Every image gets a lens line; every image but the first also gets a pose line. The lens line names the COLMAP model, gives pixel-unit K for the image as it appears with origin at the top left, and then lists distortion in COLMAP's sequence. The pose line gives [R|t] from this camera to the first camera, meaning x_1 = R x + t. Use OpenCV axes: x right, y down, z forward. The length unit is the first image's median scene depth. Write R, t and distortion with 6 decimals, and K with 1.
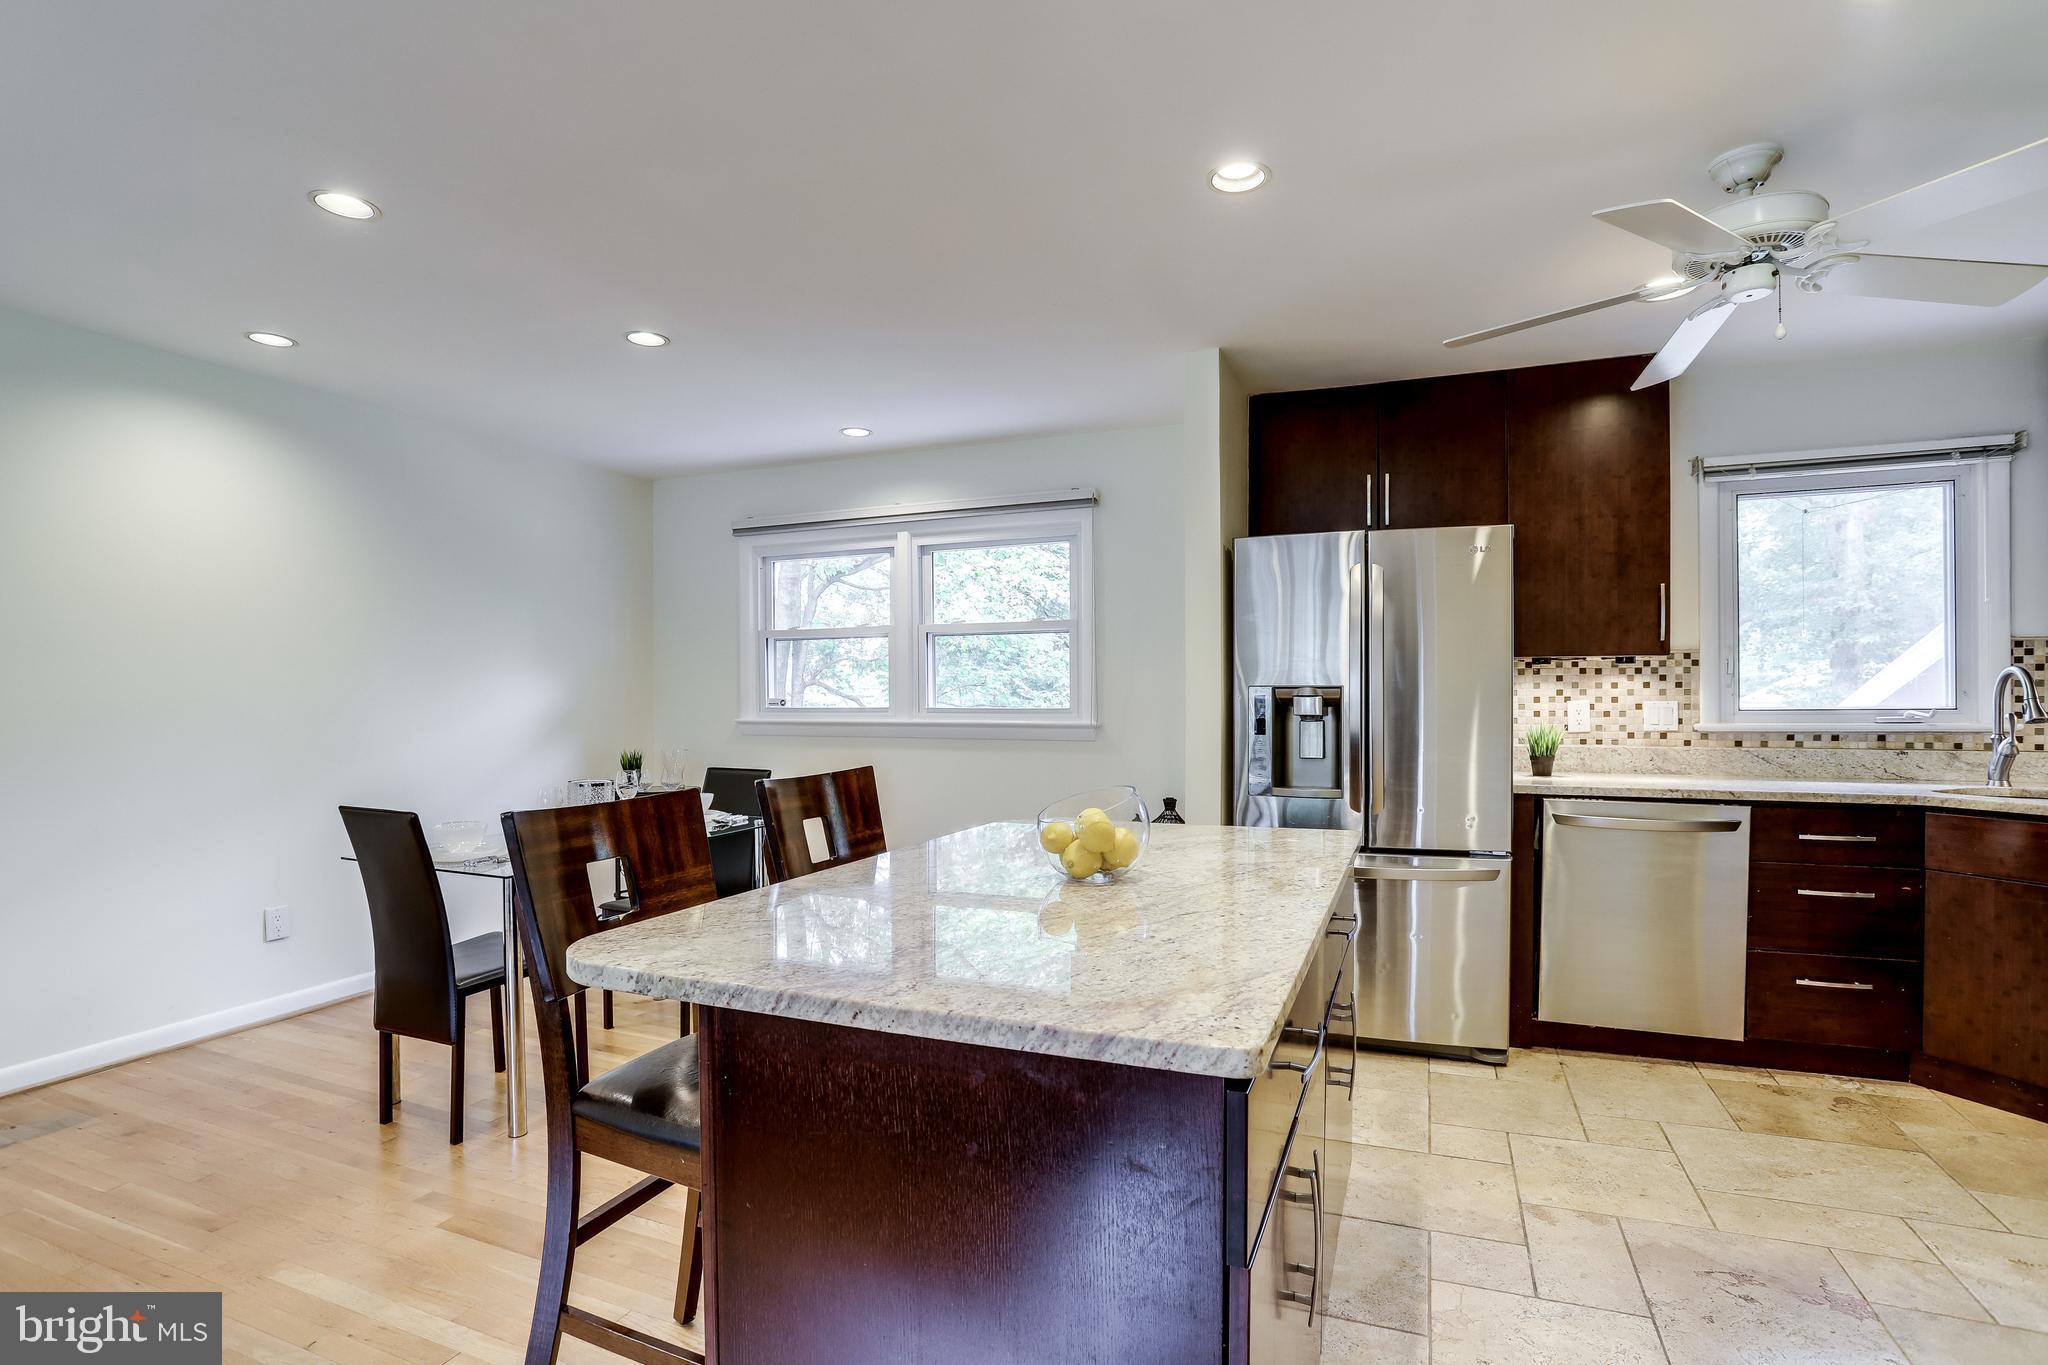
lens RADIAL K [[1004.2, 0, 999.9], [0, 1004.2, 694.9], [0, 0, 1]] dist [-0.054170, 0.000455]
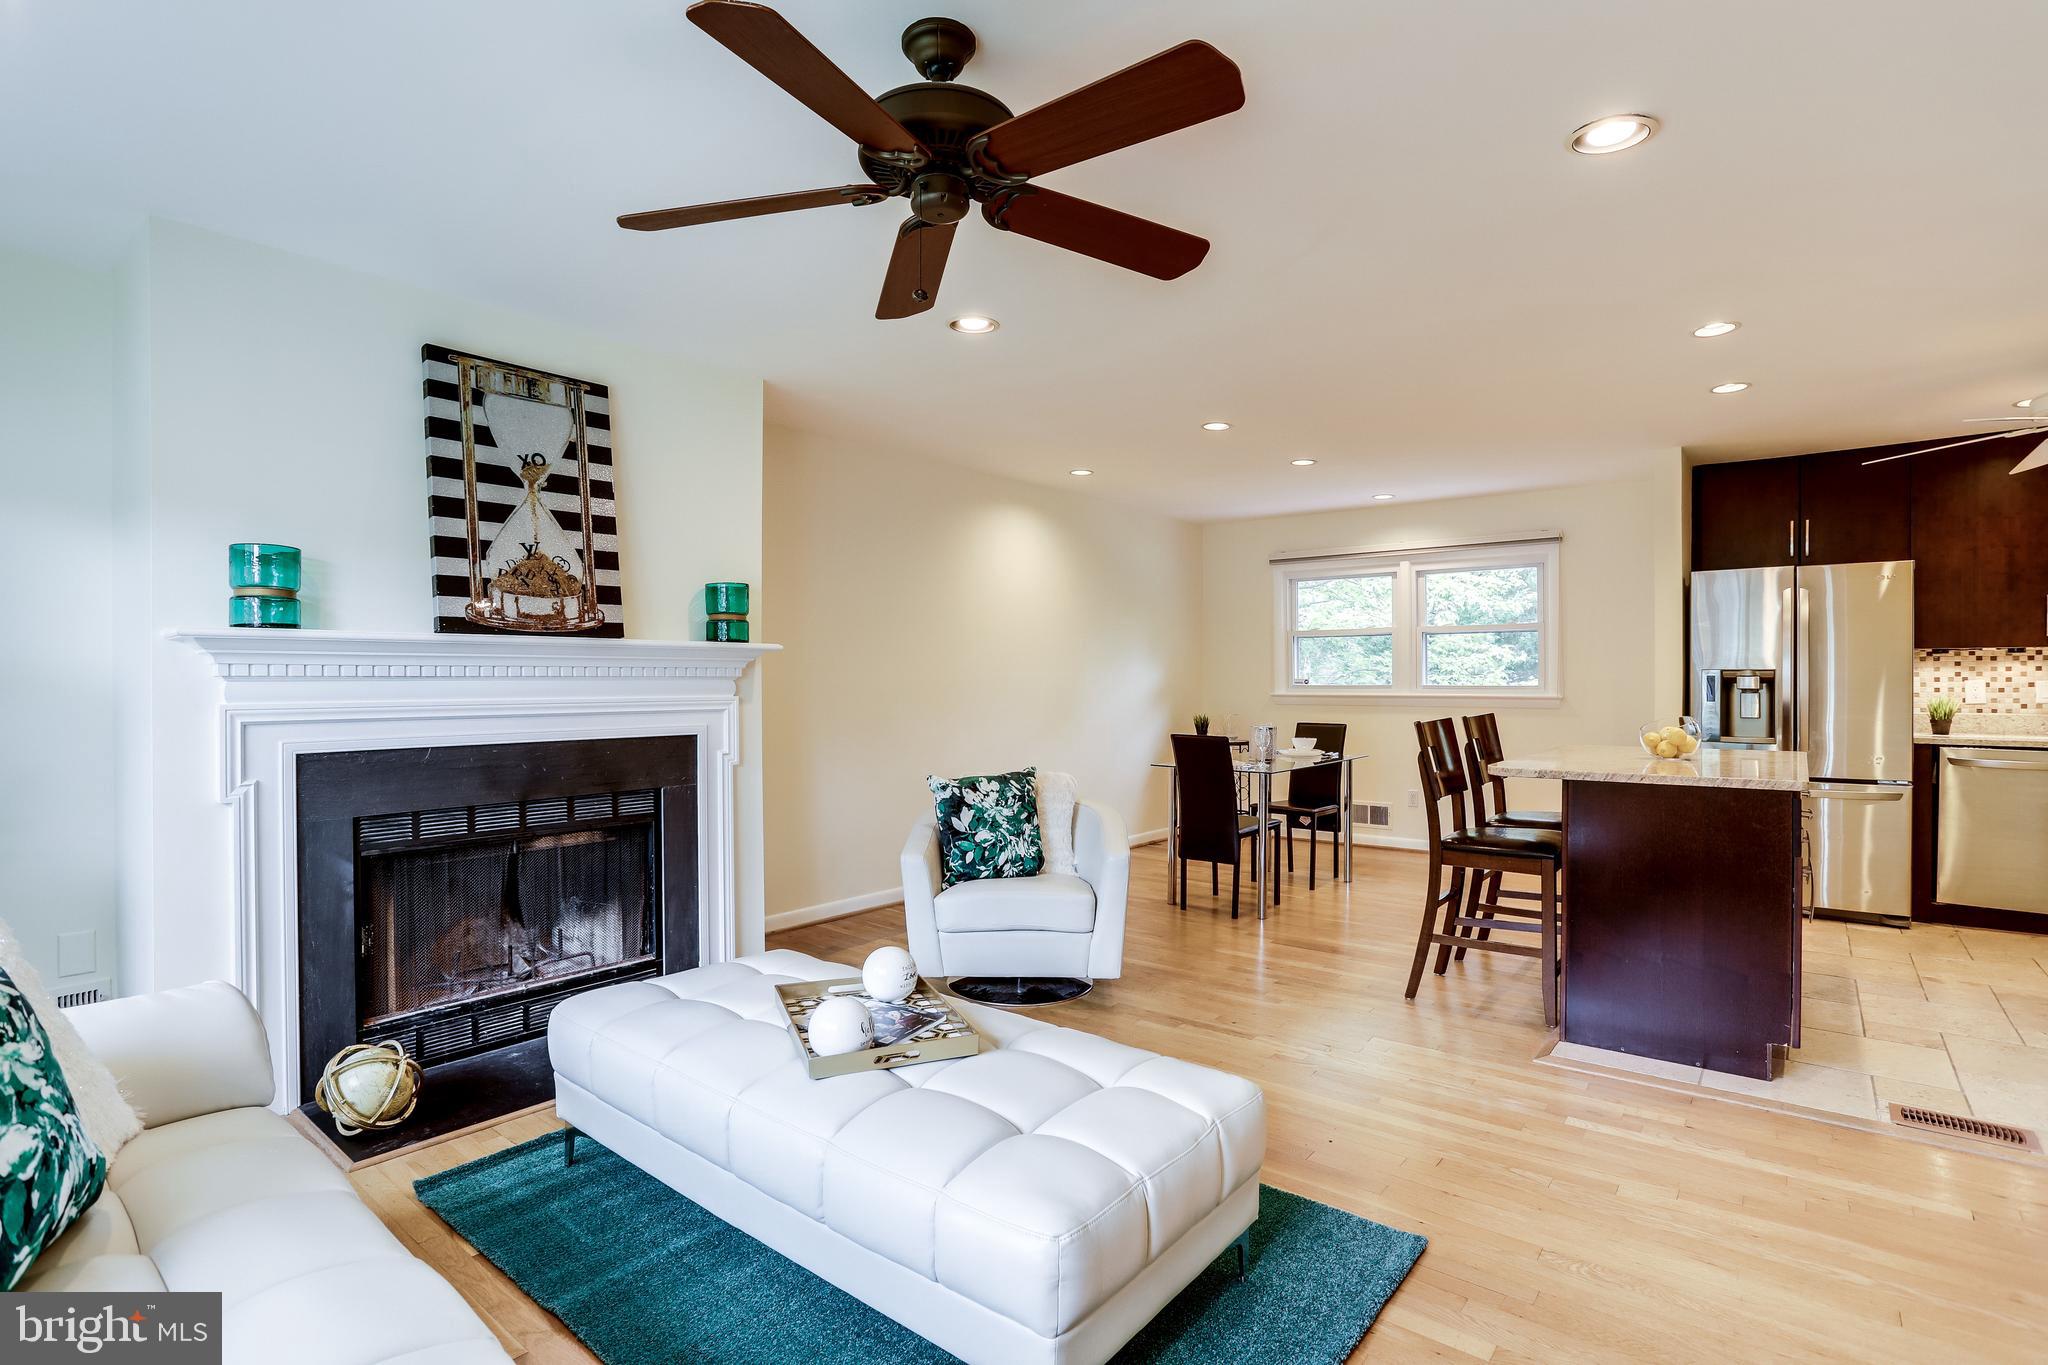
lens RADIAL K [[997.0, 0, 1011.9], [0, 997.0, 680.0], [0, 0, 1]] dist [-0.027890, 0.009446]
pose [[0.962347, 0.002355, -0.271815, -0.328498], [-0.001838, 0.999996, 0.002153, 0.005400], [0.271819, -0.001572, 0.962347, -0.671855]]
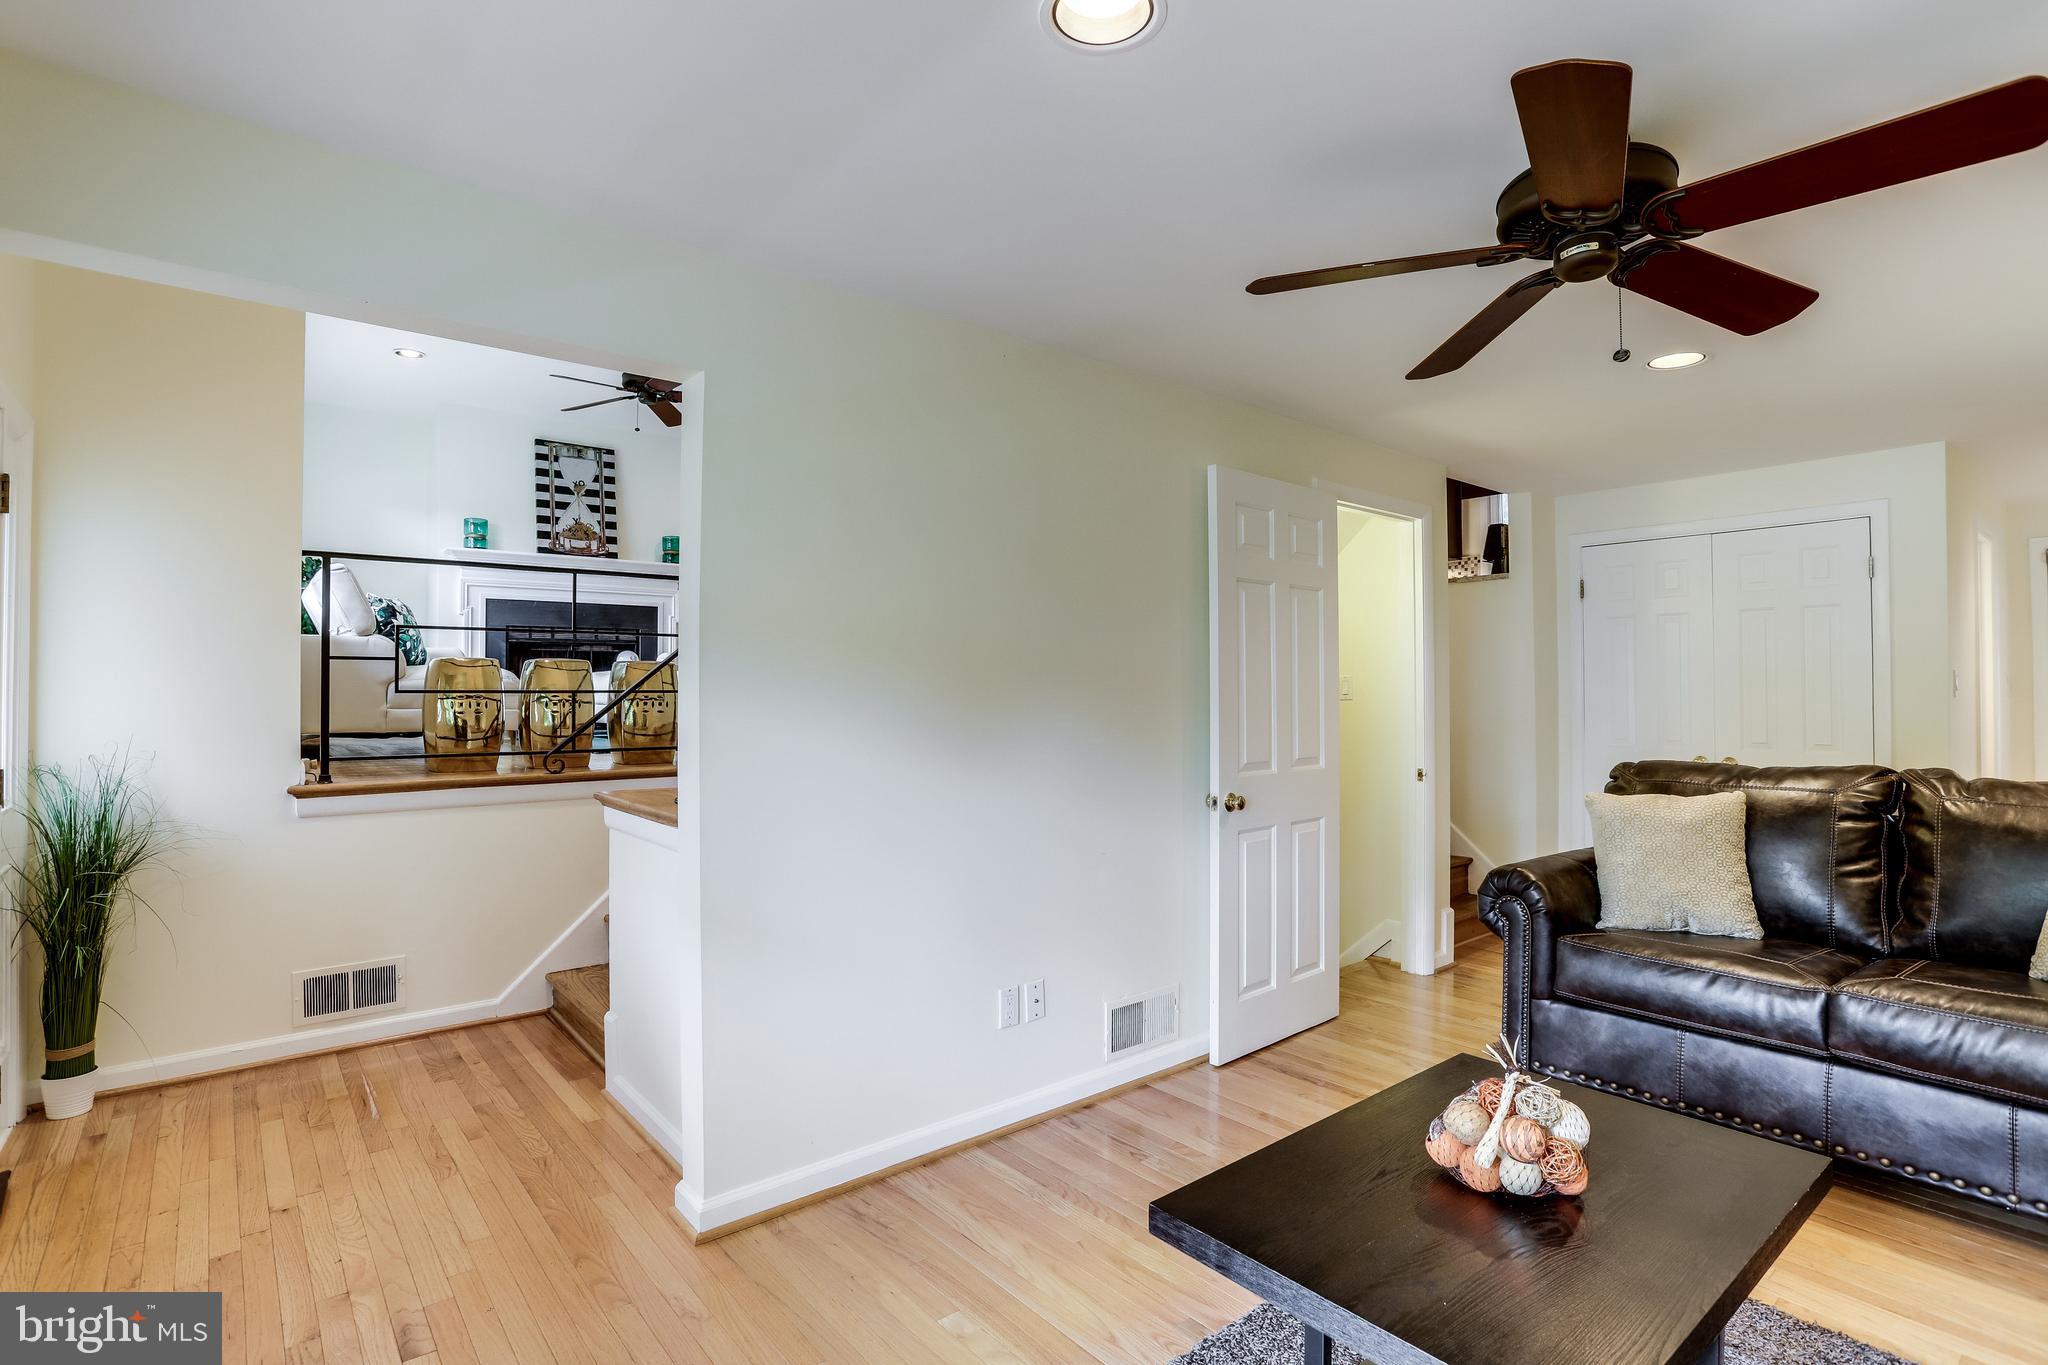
lens RADIAL K [[997.0, 0, 1003.5], [0, 997.0, 675.1], [0, 0, 1]] dist [-0.027890, 0.009446]
pose [[0.884945, -0.004700, -0.465672, 0.767903], [-0.002466, 0.999888, -0.014779, 0.241686], [0.465689, 0.014227, 0.884834, -1.358017]]
